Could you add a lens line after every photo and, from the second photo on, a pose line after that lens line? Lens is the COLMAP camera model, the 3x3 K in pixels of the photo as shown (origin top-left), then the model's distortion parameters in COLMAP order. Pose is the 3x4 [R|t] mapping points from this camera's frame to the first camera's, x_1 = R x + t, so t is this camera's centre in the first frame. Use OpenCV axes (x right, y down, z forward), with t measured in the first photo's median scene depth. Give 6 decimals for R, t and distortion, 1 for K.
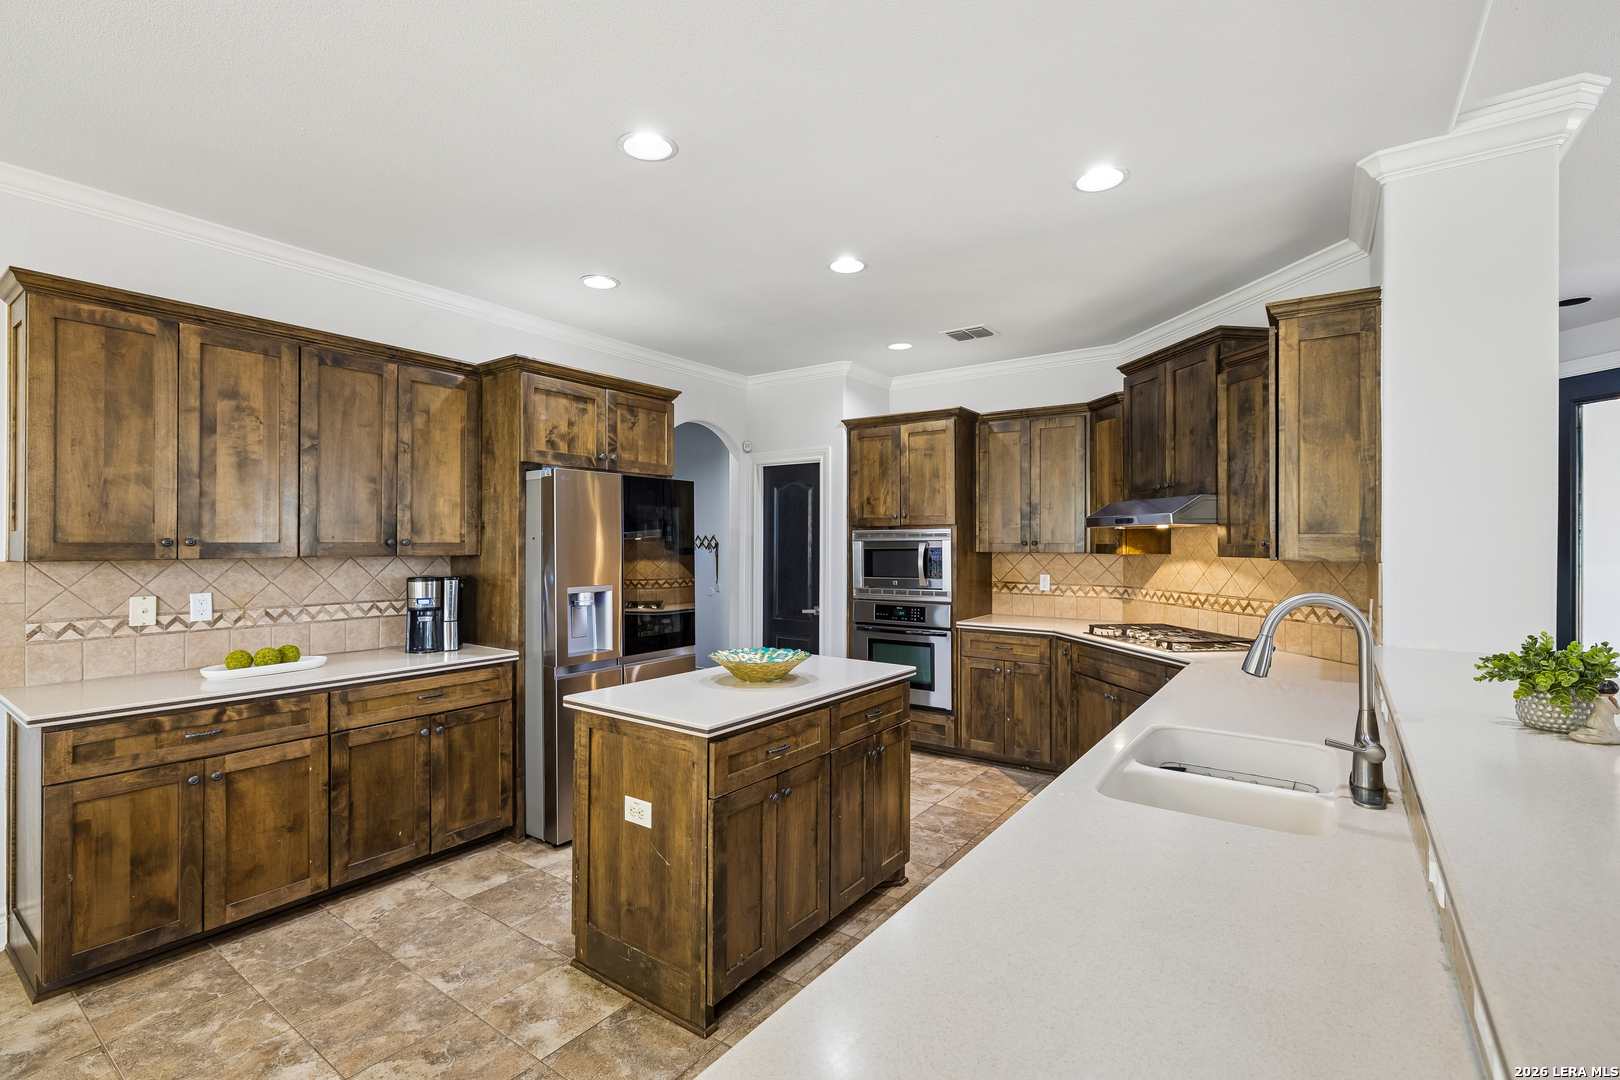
lens RADIAL K [[733.7, 0, 809.6], [0, 733.7, 547.2], [0, 0, 1]] dist [-0.001454, 0.000108]
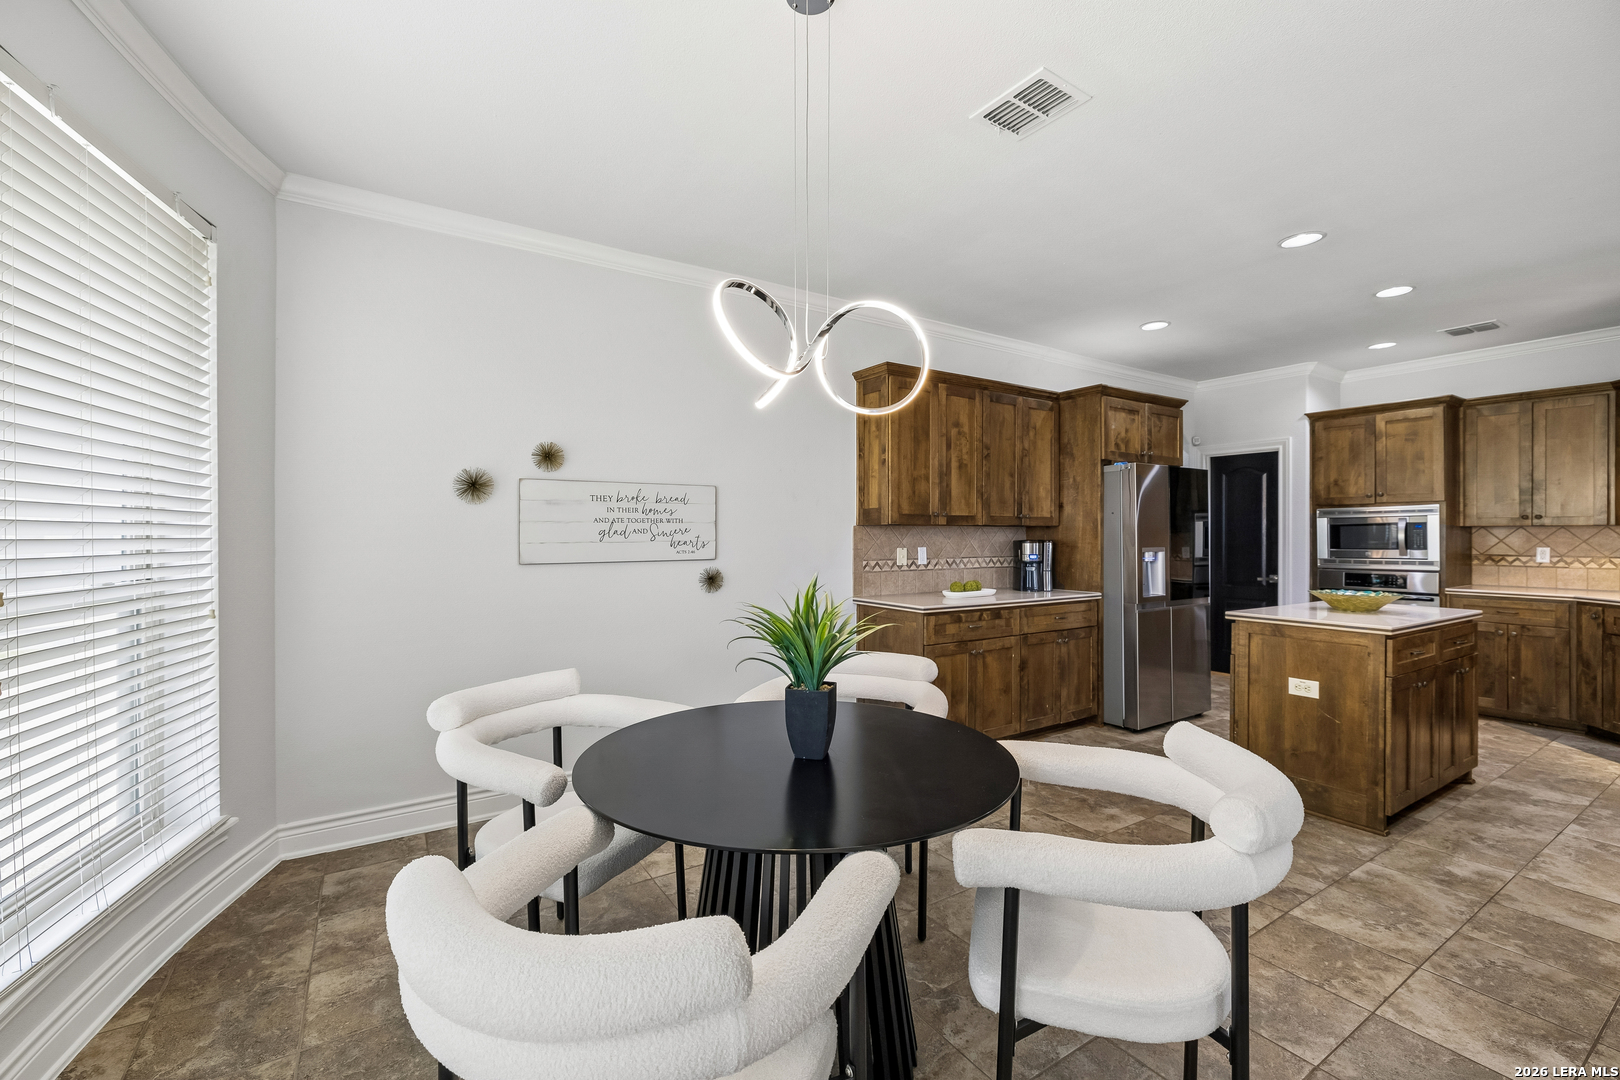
lens RADIAL K [[683.9, 0, 810.0], [0, 683.9, 540.0], [0, 0, 1]] dist [0.002487, 0.000258]
pose [[0.930967, 0.001418, -0.365101, -0.423370], [-0.001165, 0.999999, 0.000913, 0.038124], [0.365102, -0.000425, 0.930968, -0.426327]]
